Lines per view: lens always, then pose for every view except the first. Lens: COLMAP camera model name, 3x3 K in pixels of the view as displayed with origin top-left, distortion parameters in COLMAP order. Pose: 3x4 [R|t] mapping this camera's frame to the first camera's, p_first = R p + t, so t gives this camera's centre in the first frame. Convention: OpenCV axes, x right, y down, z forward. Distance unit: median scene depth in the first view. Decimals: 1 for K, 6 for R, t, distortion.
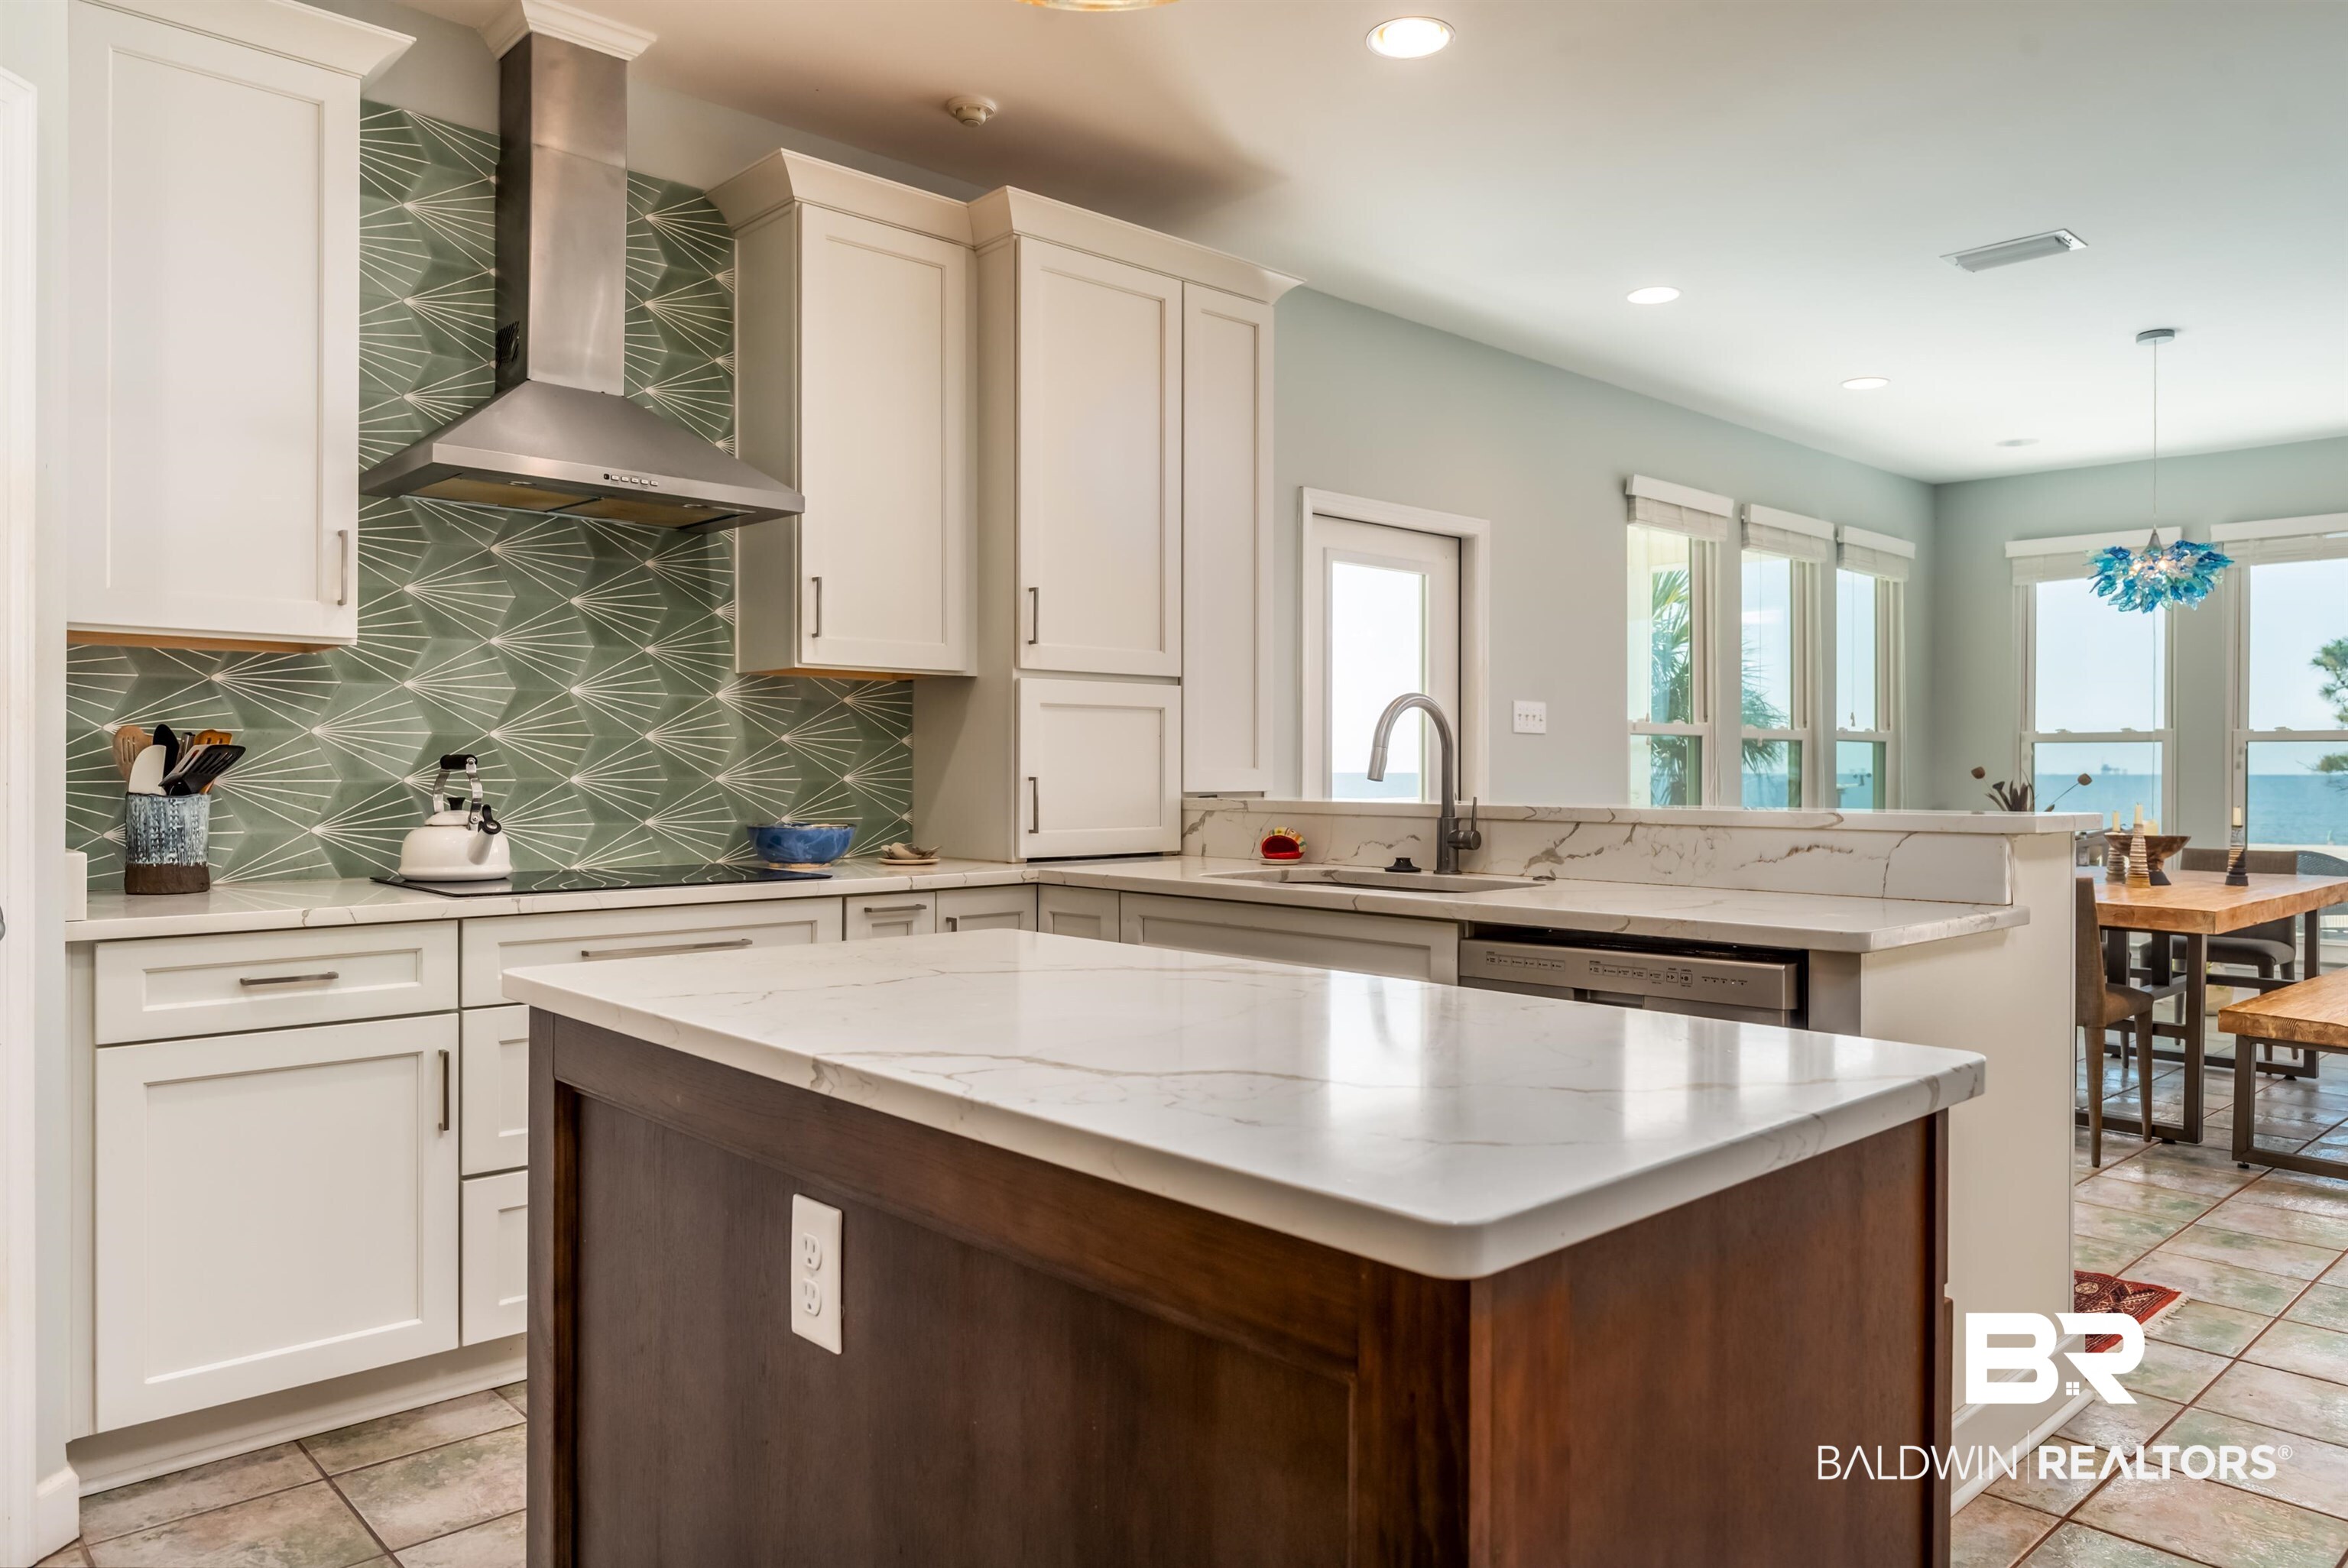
lens RADIAL K [[1580.8, 0, 1180.9], [0, 1580.8, 771.1], [0, 0, 1]] dist [-0.006057, -0.000029]
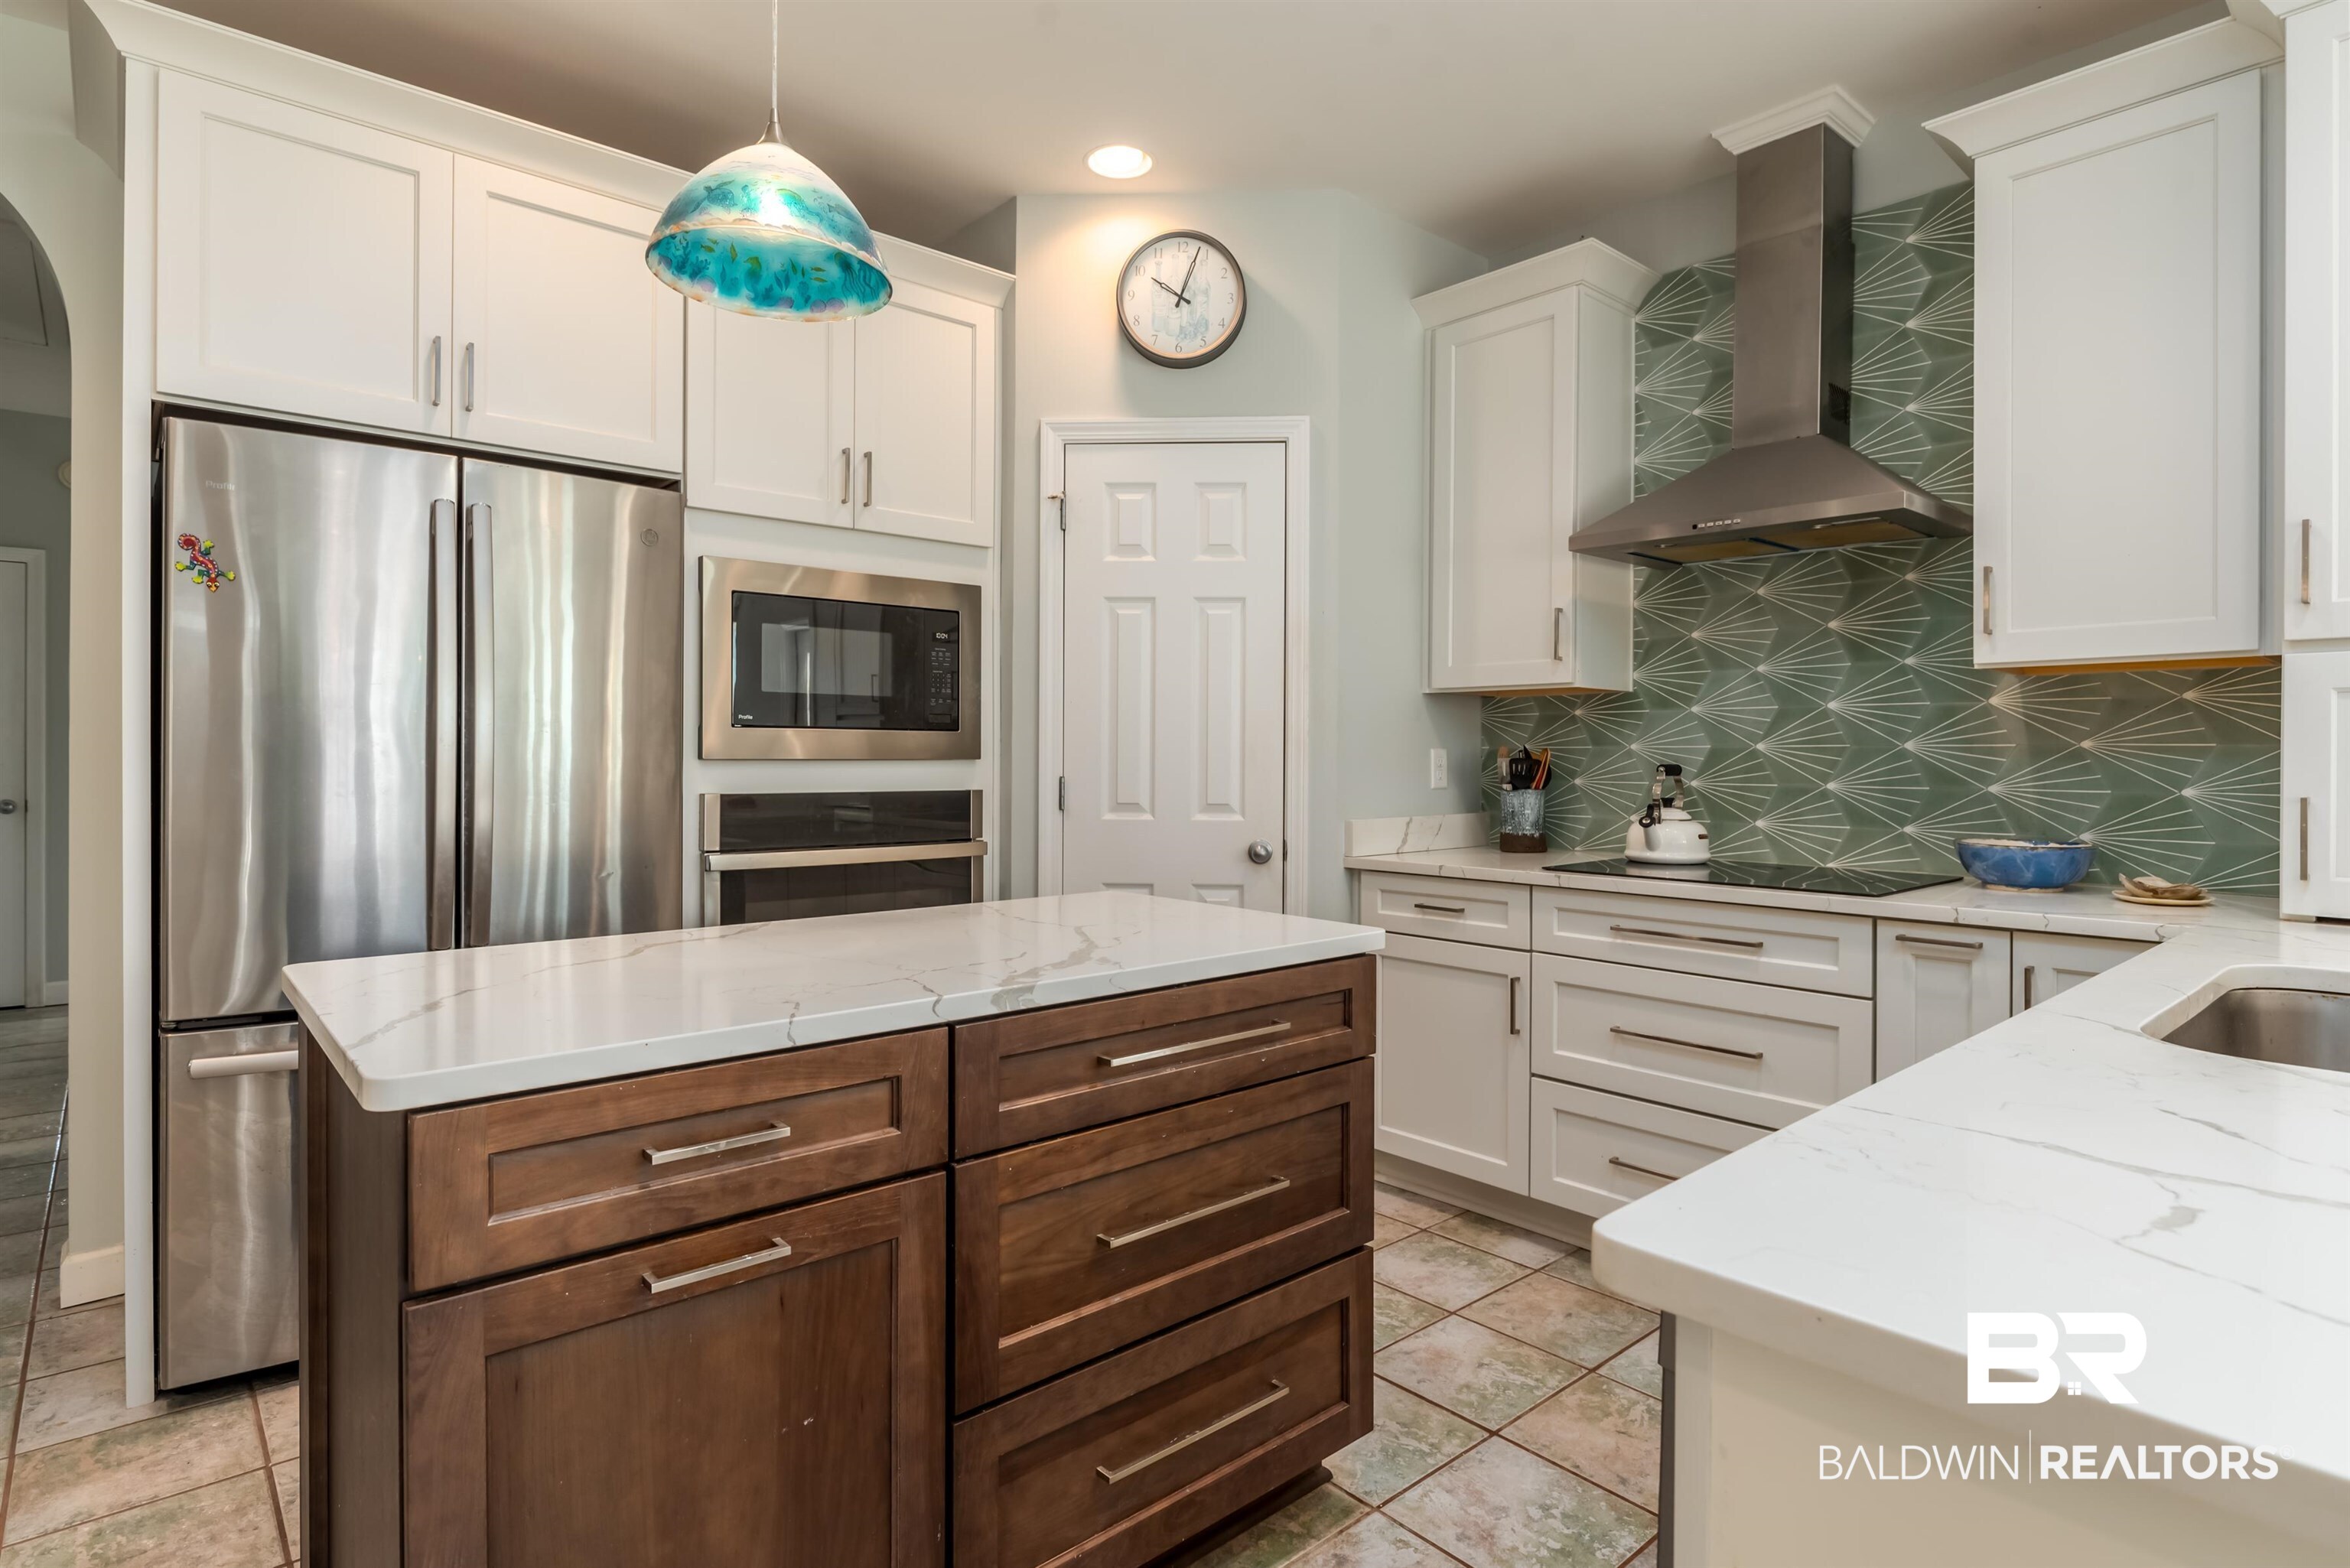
lens RADIAL K [[1202.8, 0, 1174.4], [0, 1202.8, 753.7], [0, 0, 1]] dist [-0.006147, 0.000314]
pose [[-0.035719, -0.004549, -0.999352, 0.473795], [-0.004035, 0.999982, -0.004407, -0.011752], [0.999354, 0.003875, -0.035736, 0.572211]]
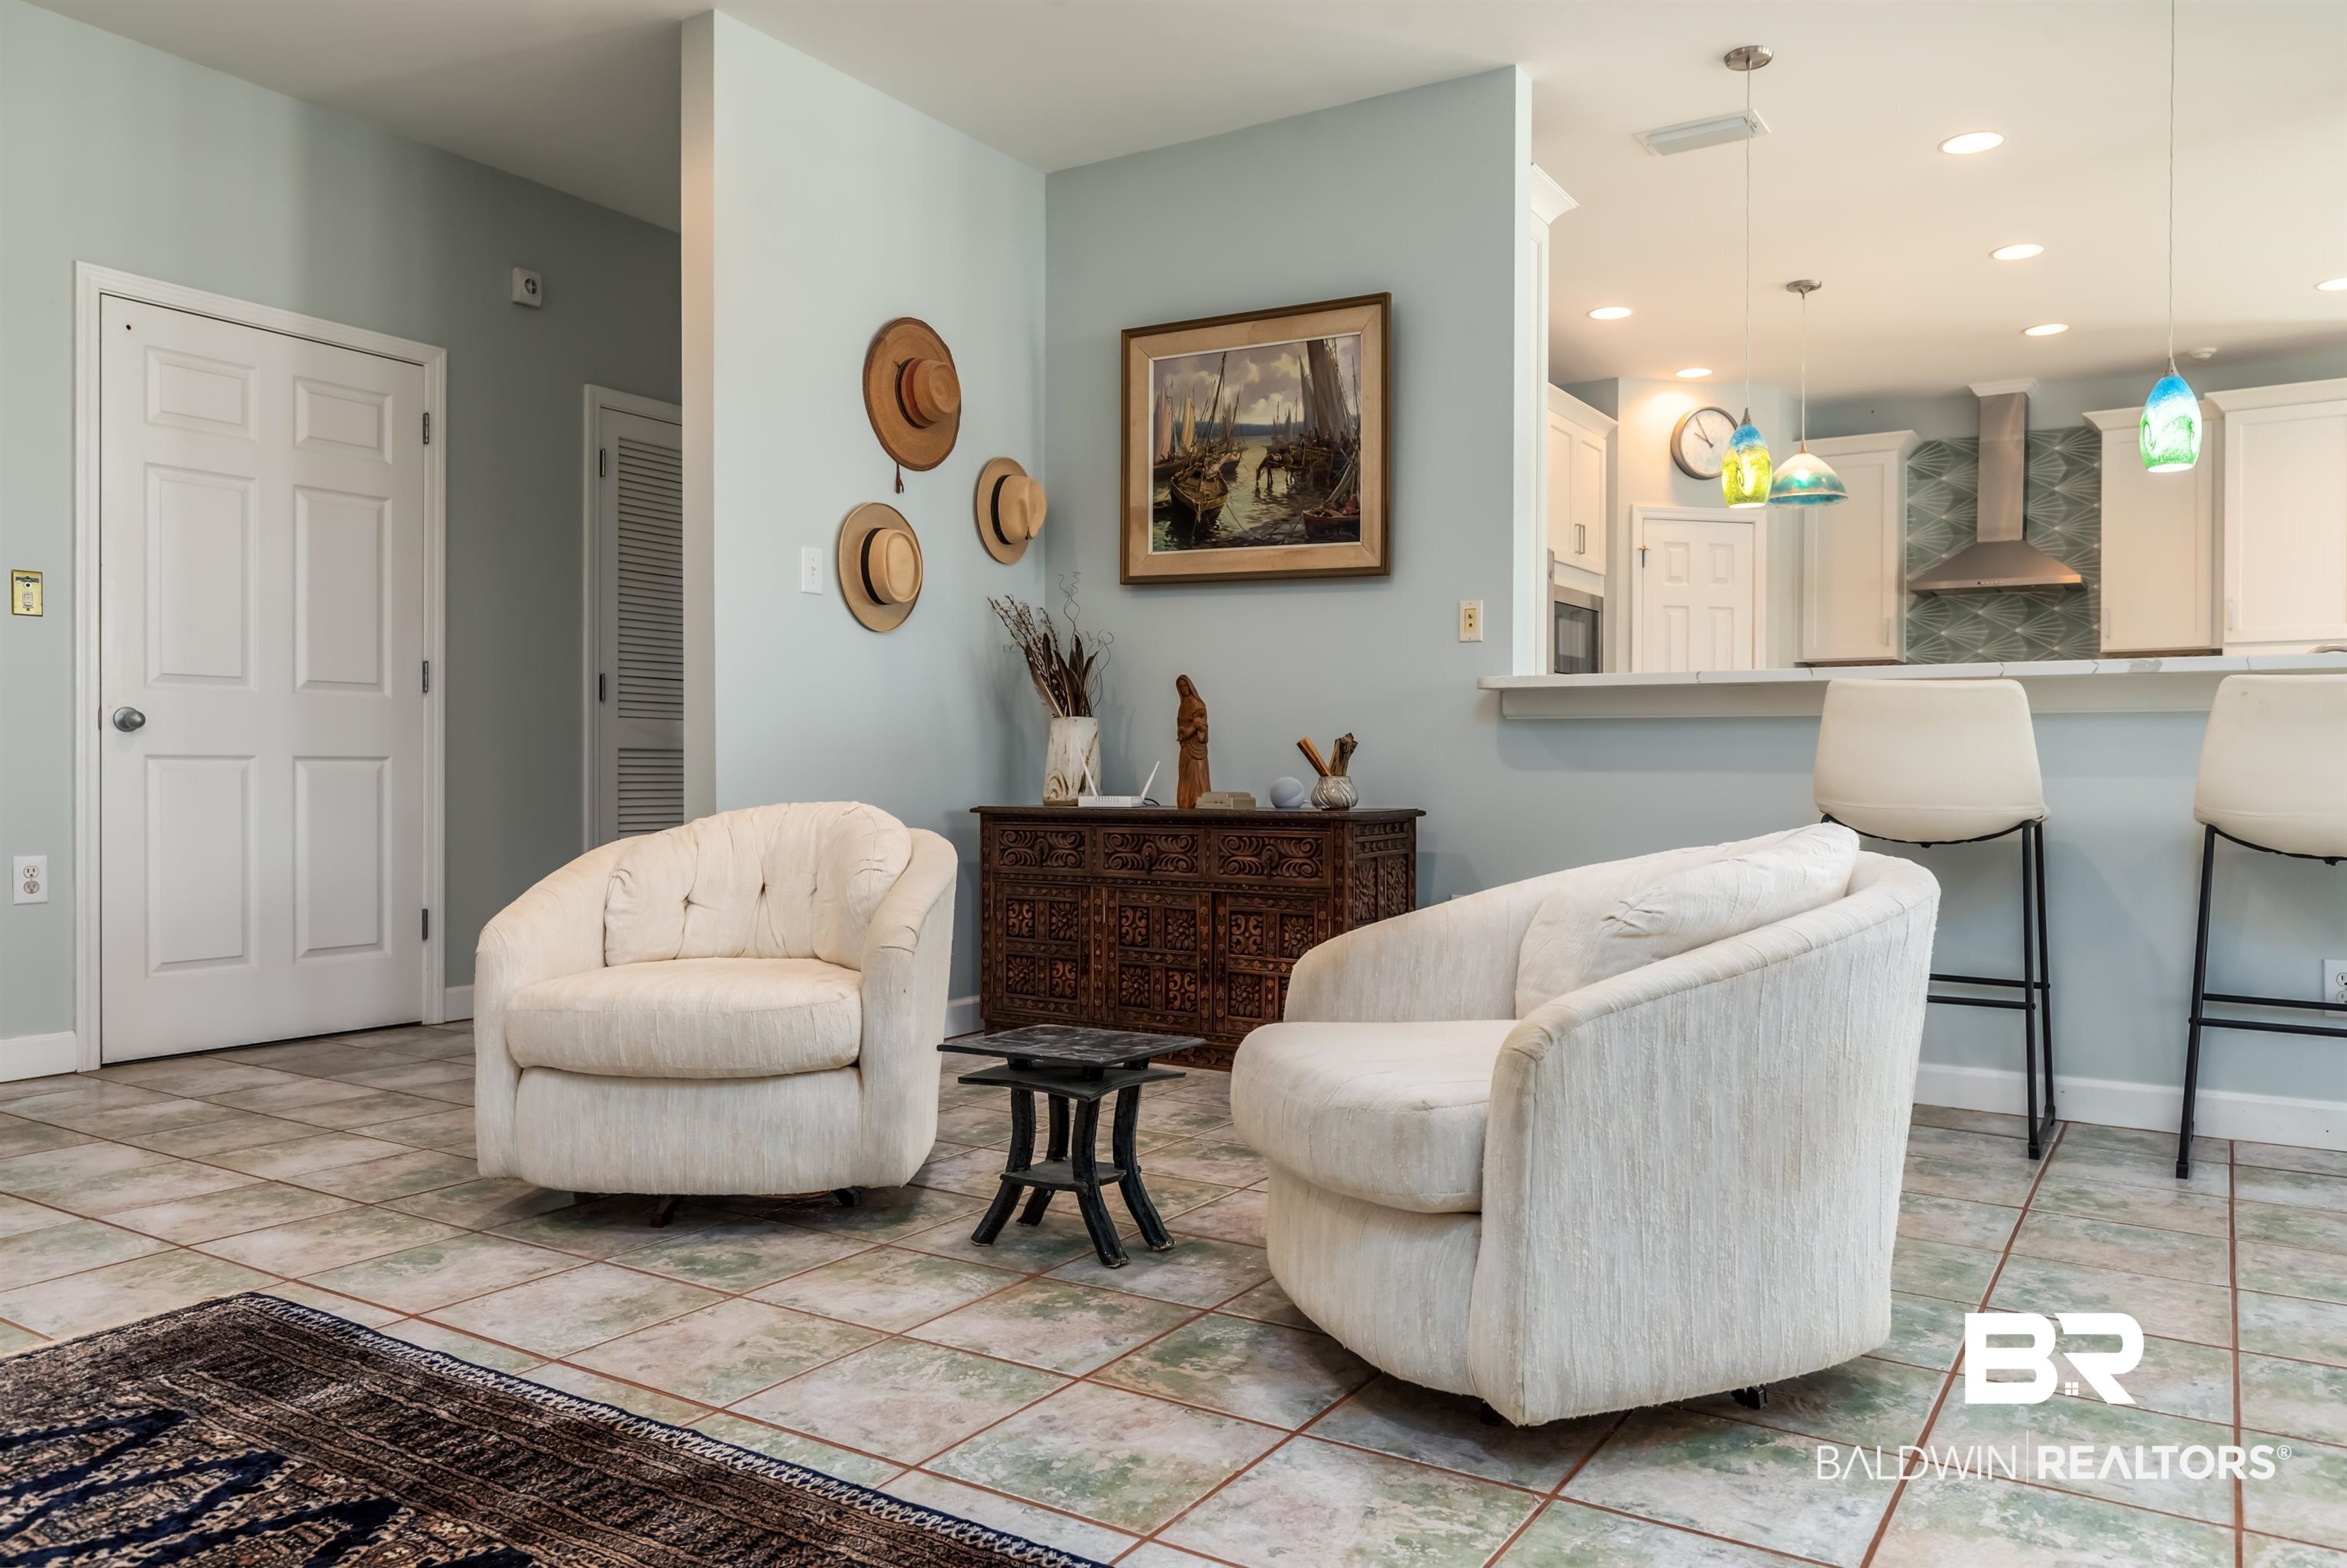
lens RADIAL K [[1658.4, 0, 1176.1], [0, 1658.4, 795.1], [0, 0, 1]] dist [0.000215, -0.001270]
pose [[0.266527, 0.010537, -0.963770, 1.592769], [0.002408, 0.999930, 0.011598, 0.098587], [0.963824, -0.005412, 0.266483, -0.798747]]
